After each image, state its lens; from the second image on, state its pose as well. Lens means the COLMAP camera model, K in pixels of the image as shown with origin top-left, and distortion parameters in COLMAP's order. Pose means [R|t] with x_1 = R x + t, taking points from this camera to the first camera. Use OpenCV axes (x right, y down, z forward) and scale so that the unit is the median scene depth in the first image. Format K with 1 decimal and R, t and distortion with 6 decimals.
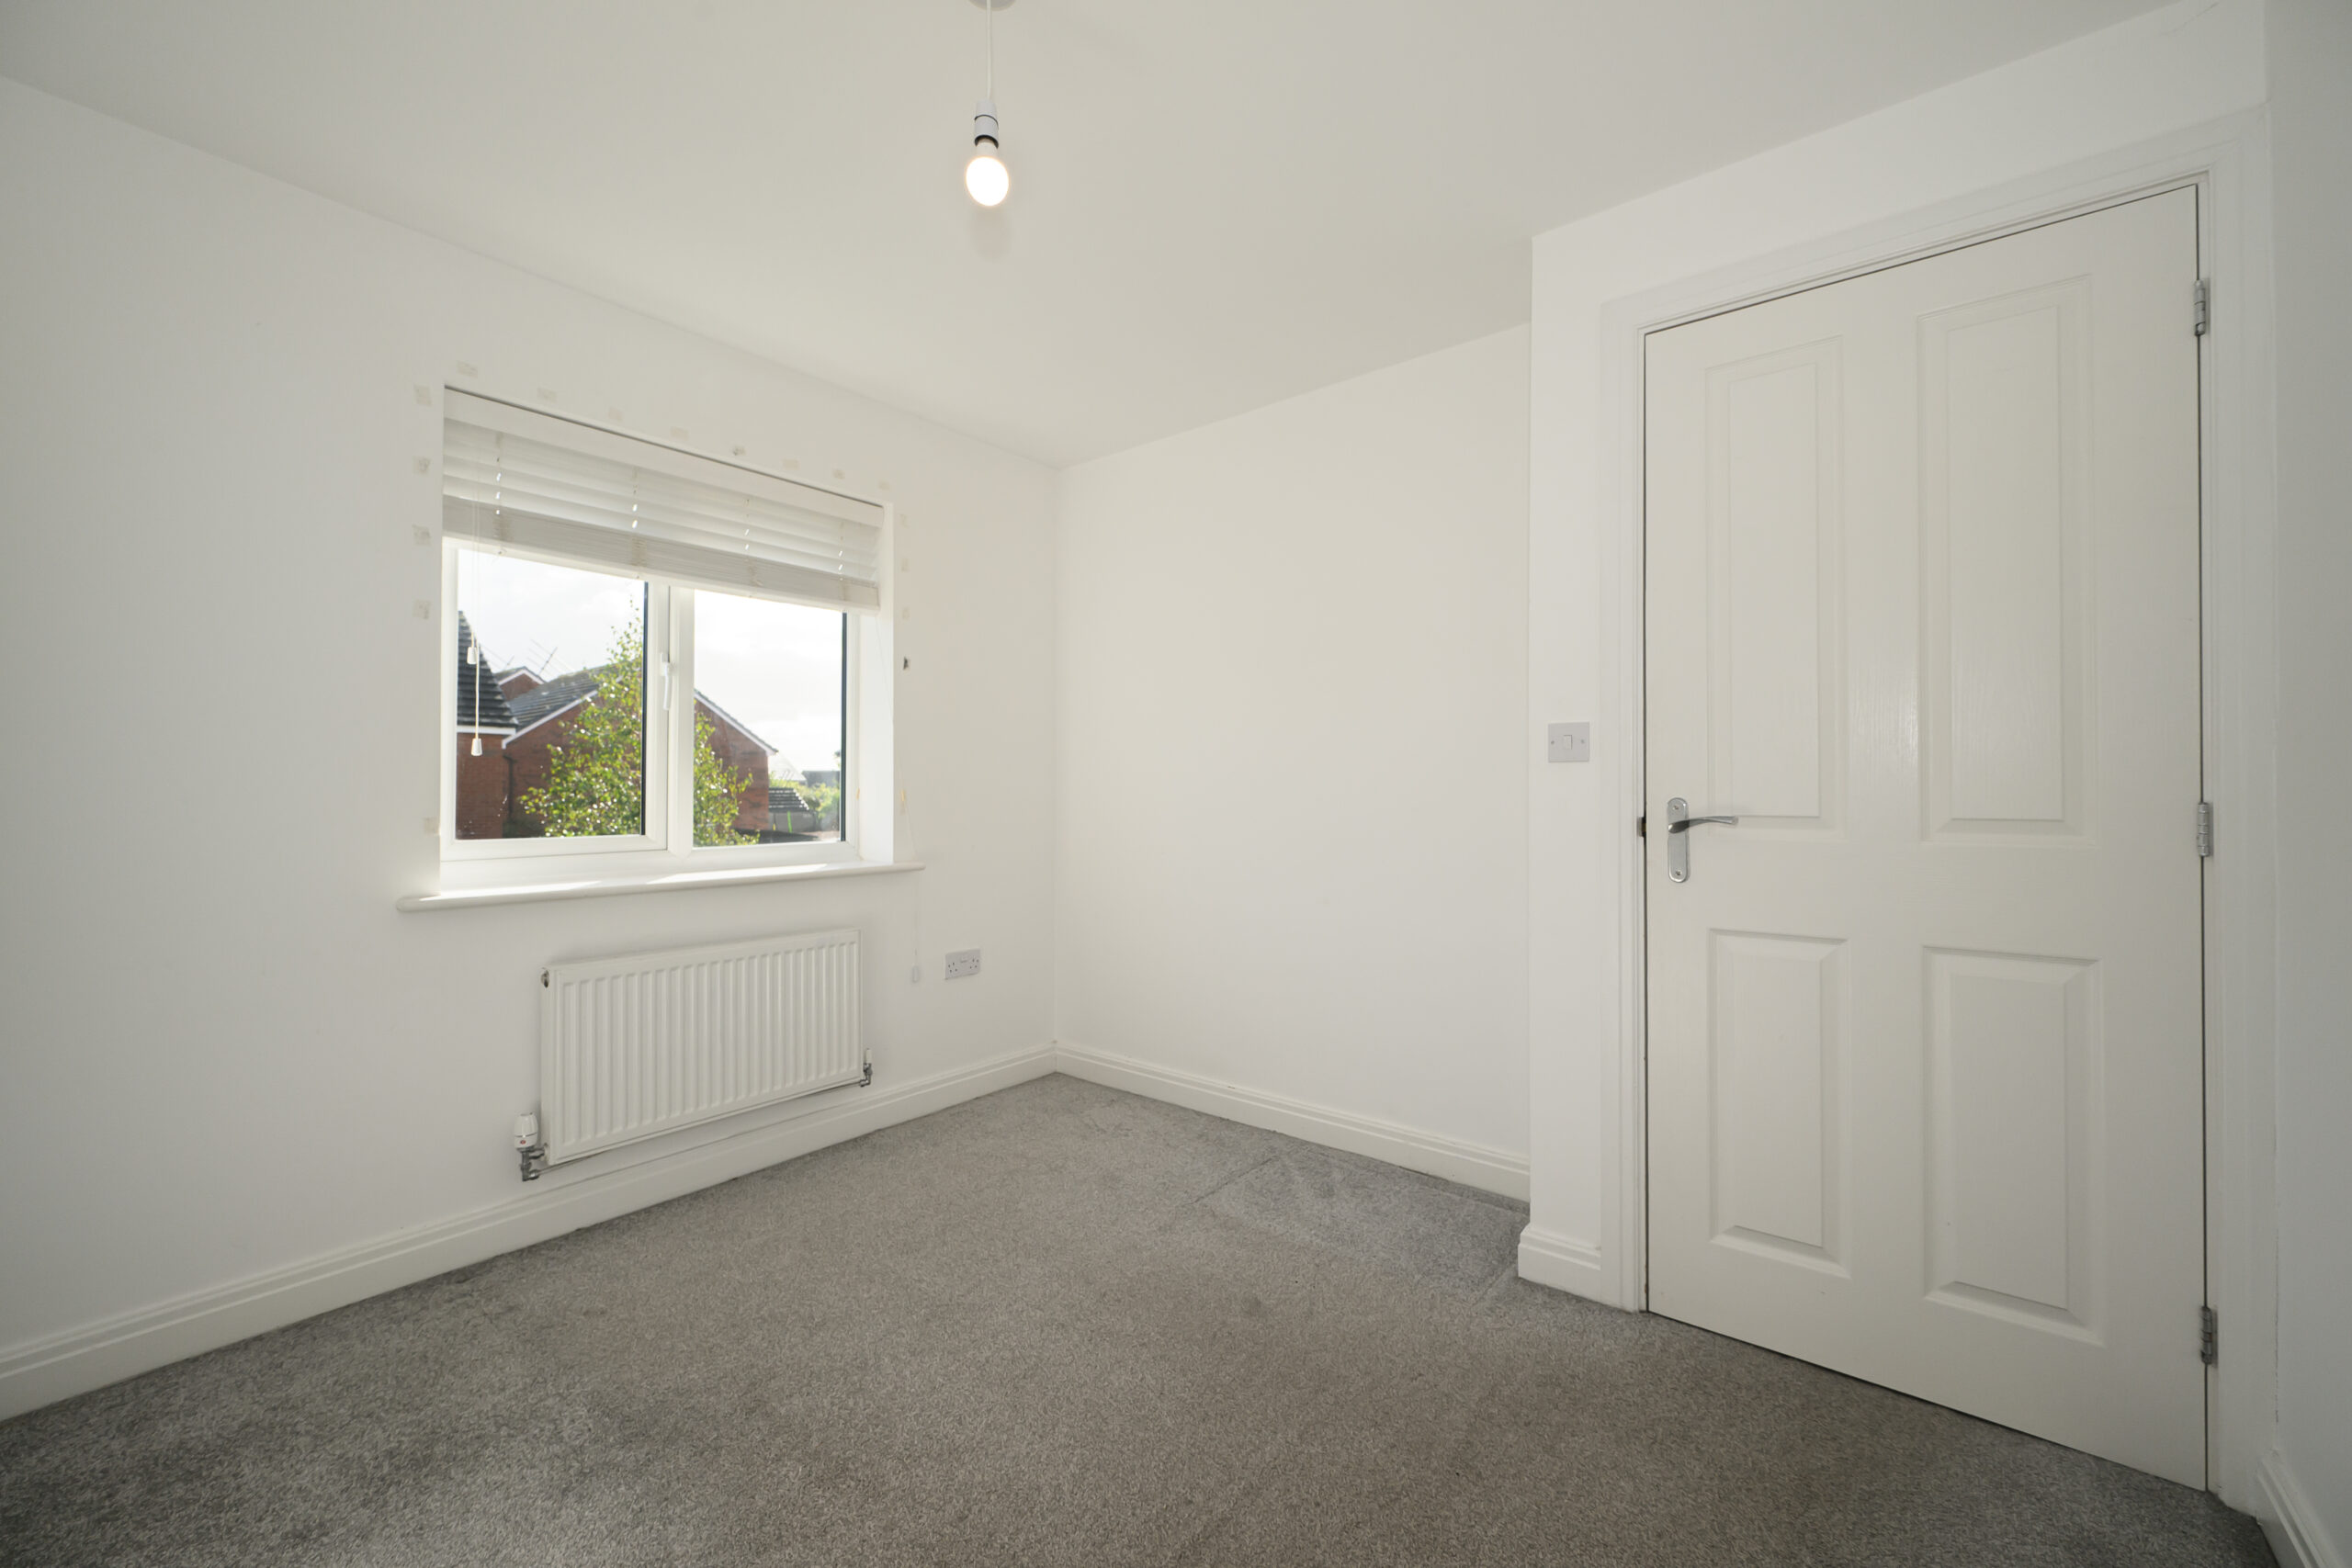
lens RADIAL K [[908.6, 0, 1174.4], [0, 908.6, 779.2], [0, 0, 1]] dist [0.000626, 0.000118]
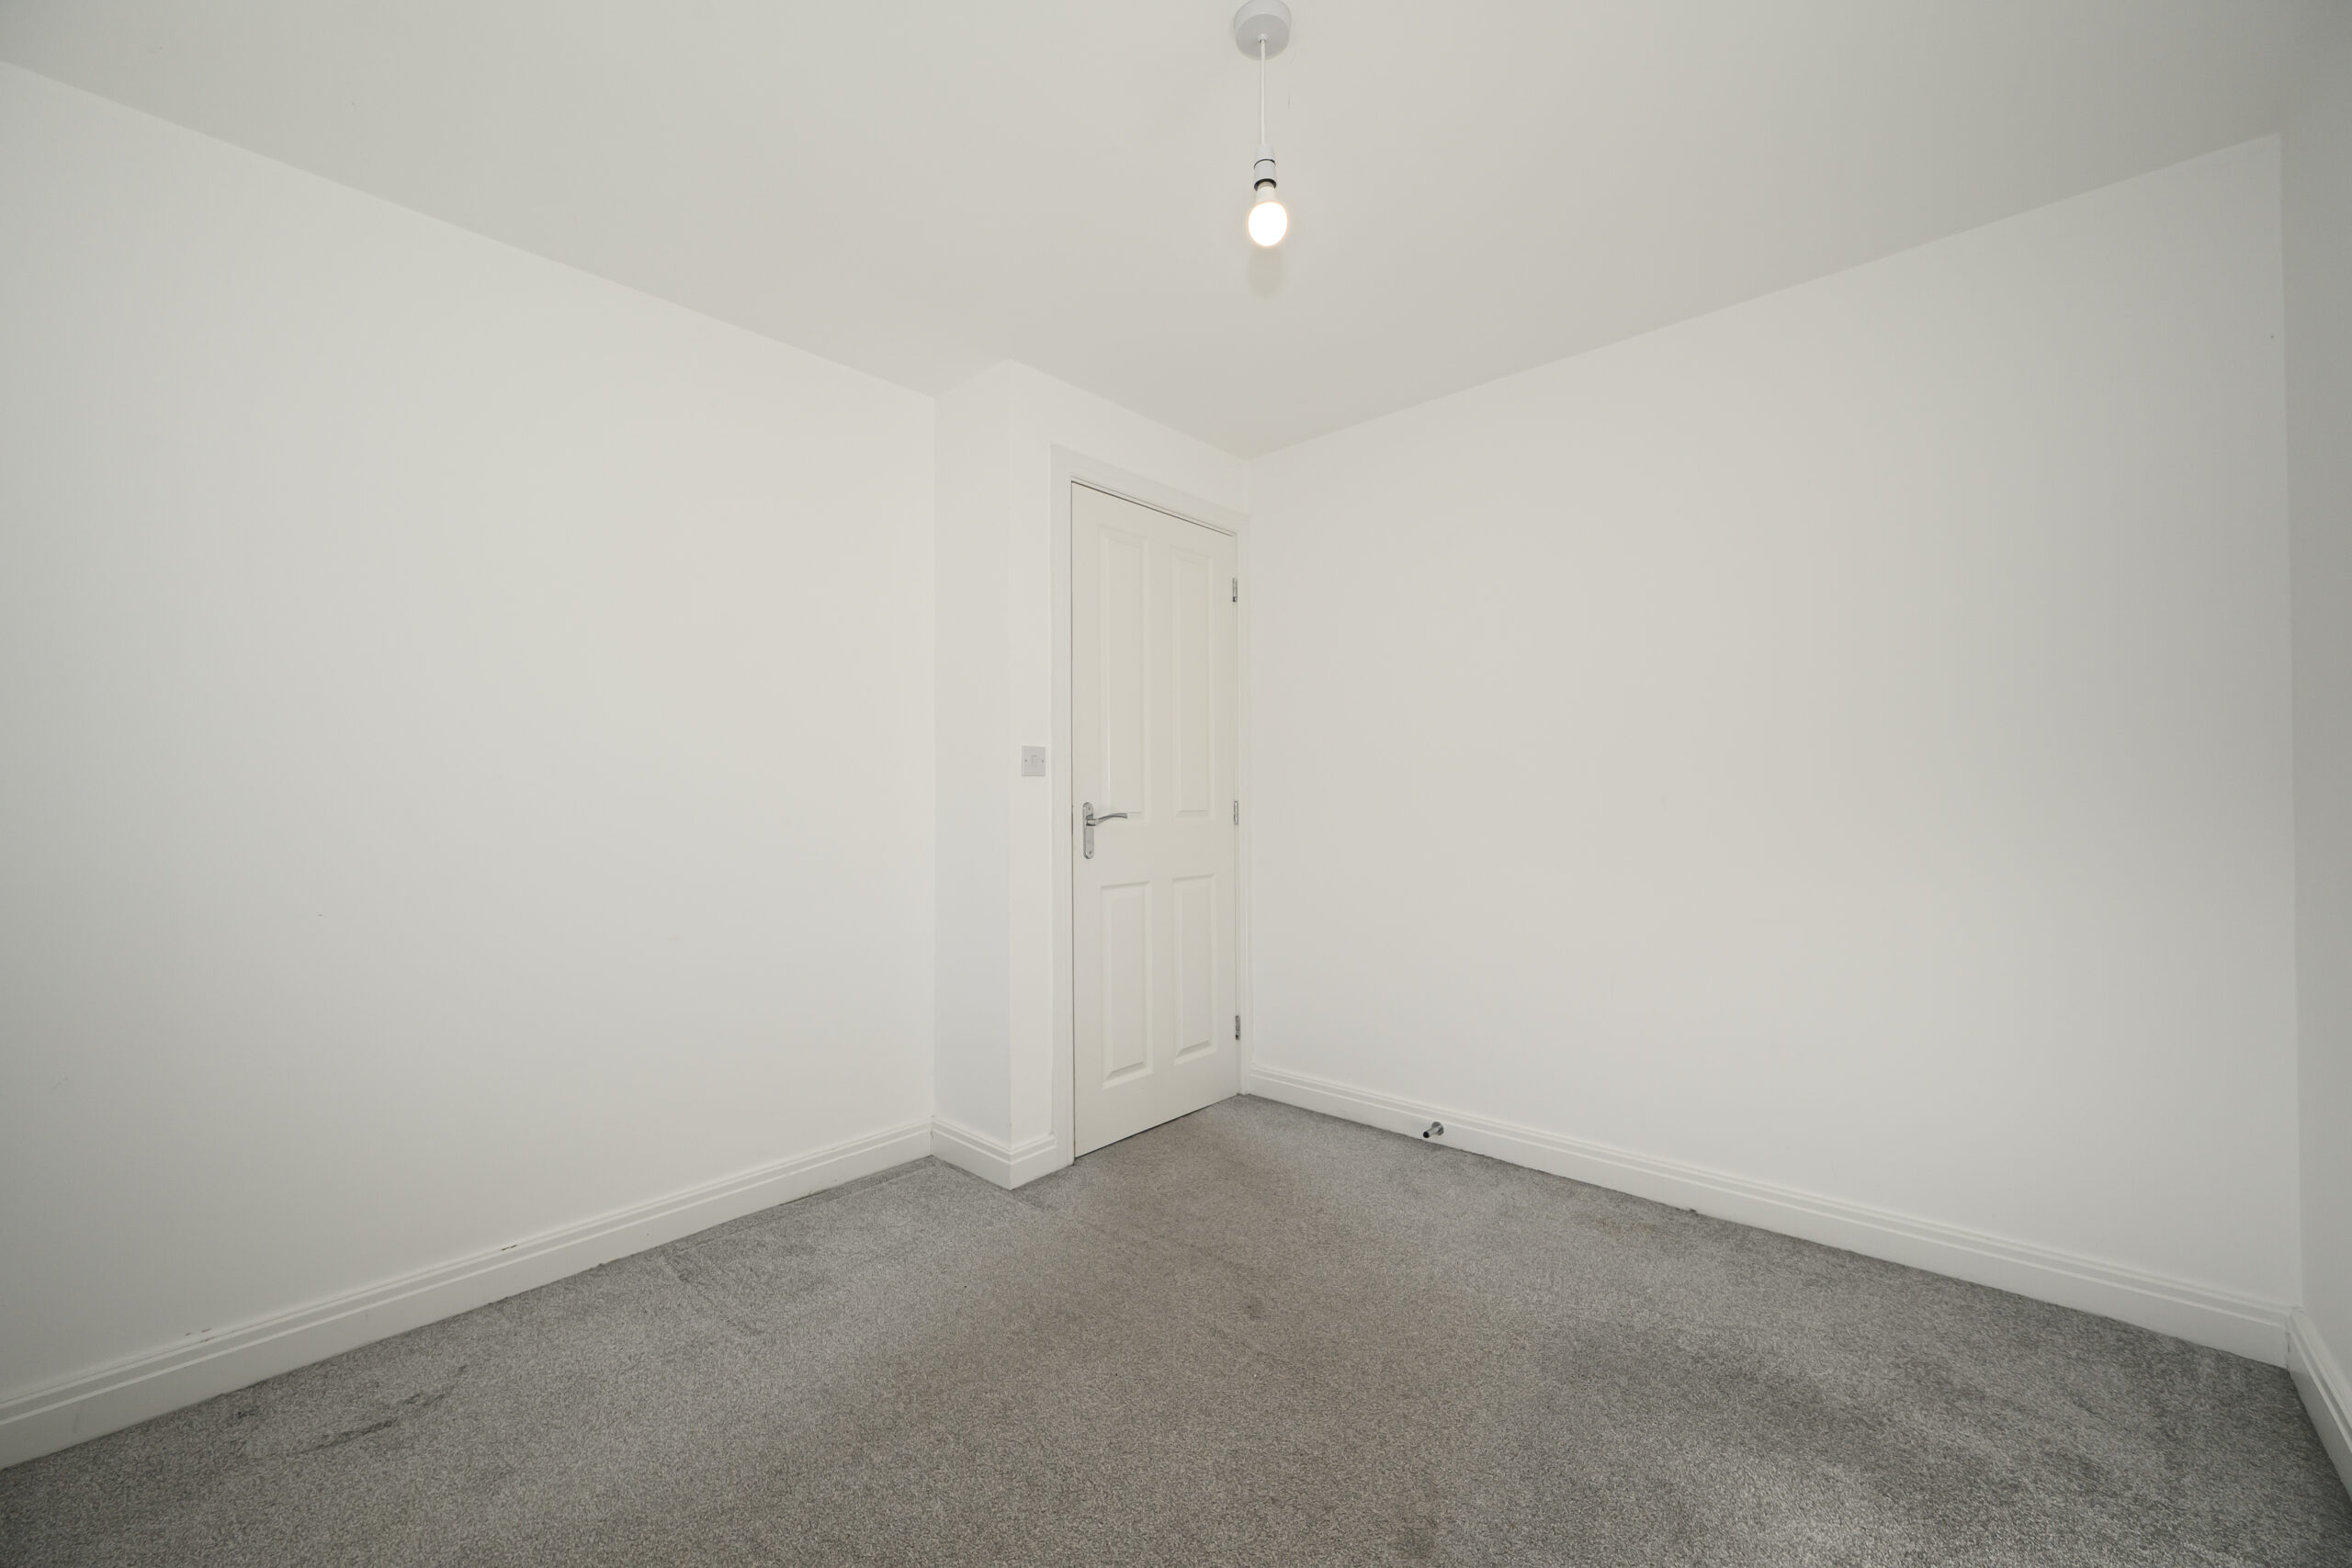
lens RADIAL K [[920.0, 0, 1173.7], [0, 920.0, 788.3], [0, 0, 1]] dist [0.001000, 0.000176]
pose [[0.065114, 0.009504, 0.997833, -1.001045], [-0.003220, 0.999951, -0.009314, 0.012015], [-0.997873, -0.002607, 0.065142, 0.807628]]
